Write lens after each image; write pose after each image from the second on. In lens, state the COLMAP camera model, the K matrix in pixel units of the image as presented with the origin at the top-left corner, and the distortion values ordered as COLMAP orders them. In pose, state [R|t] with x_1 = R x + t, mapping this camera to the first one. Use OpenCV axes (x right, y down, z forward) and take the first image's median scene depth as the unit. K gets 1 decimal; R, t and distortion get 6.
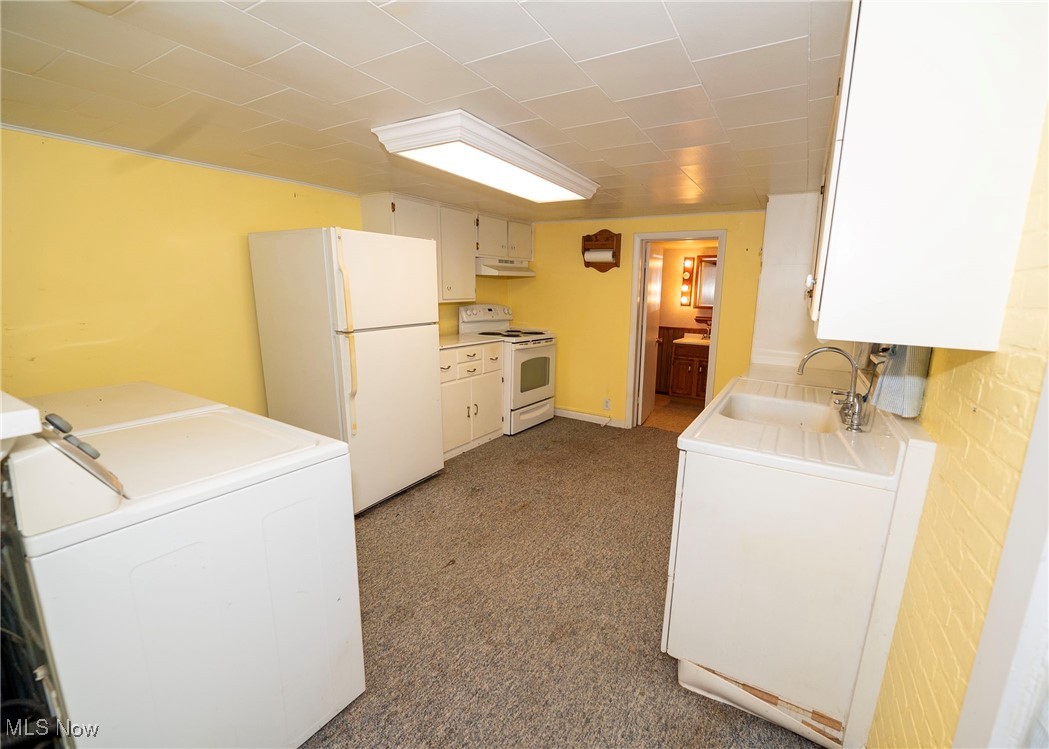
lens RADIAL K [[440.9, 0, 558.7], [0, 440.9, 378.3], [0, 0, 1]] dist [-0.000866, -0.000121]
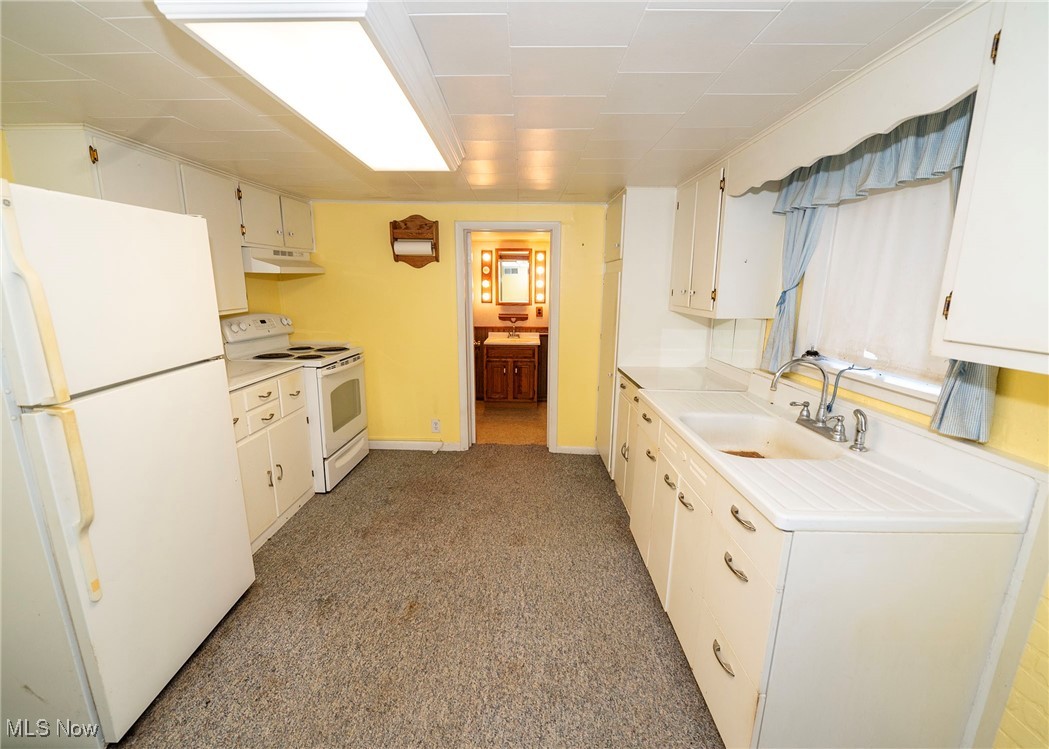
lens RADIAL K [[444.9, 0, 517.6], [0, 444.9, 381.5], [0, 0, 1]] dist [-0.000368, -0.004735]
pose [[0.881345, -0.117675, 0.457584, -0.143363], [0.106093, 0.993046, 0.051034, -0.057054], [-0.460407, 0.003568, 0.887701, 0.195147]]
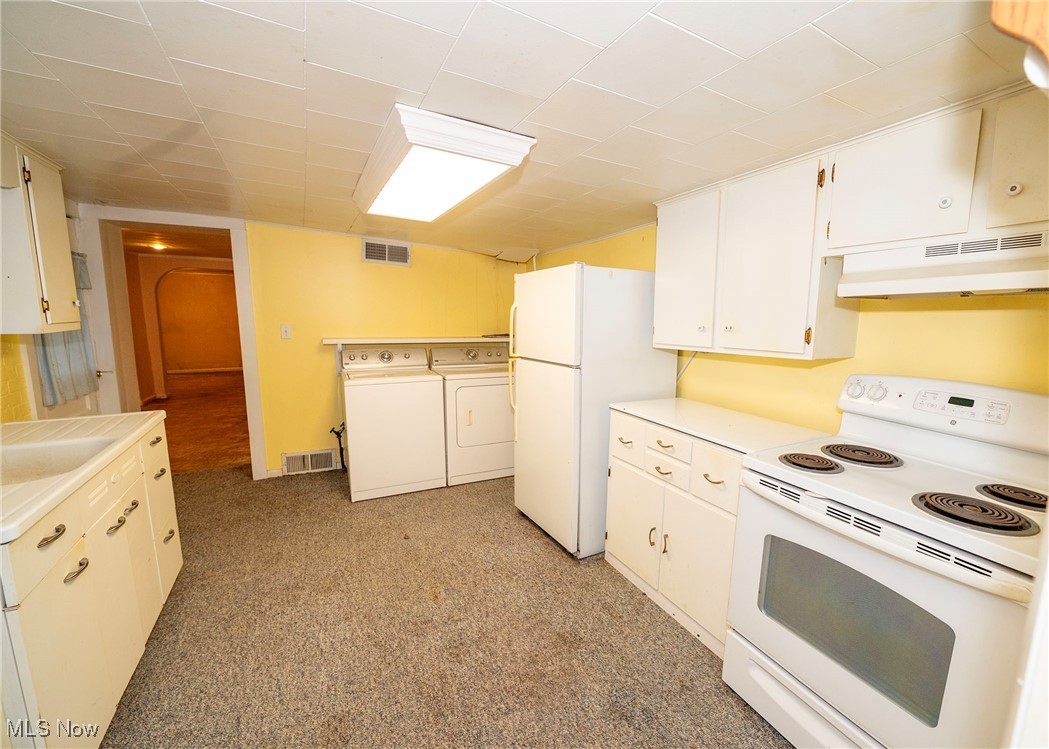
lens RADIAL K [[440.9, 0, 558.7], [0, 440.9, 378.3], [0, 0, 1]] dist [-0.000866, -0.000121]
pose [[-0.518899, 0.091082, -0.849969, 0.291953], [-0.200497, 0.953604, 0.224589, -0.198382], [0.830990, 0.286955, -0.476563, 0.969796]]
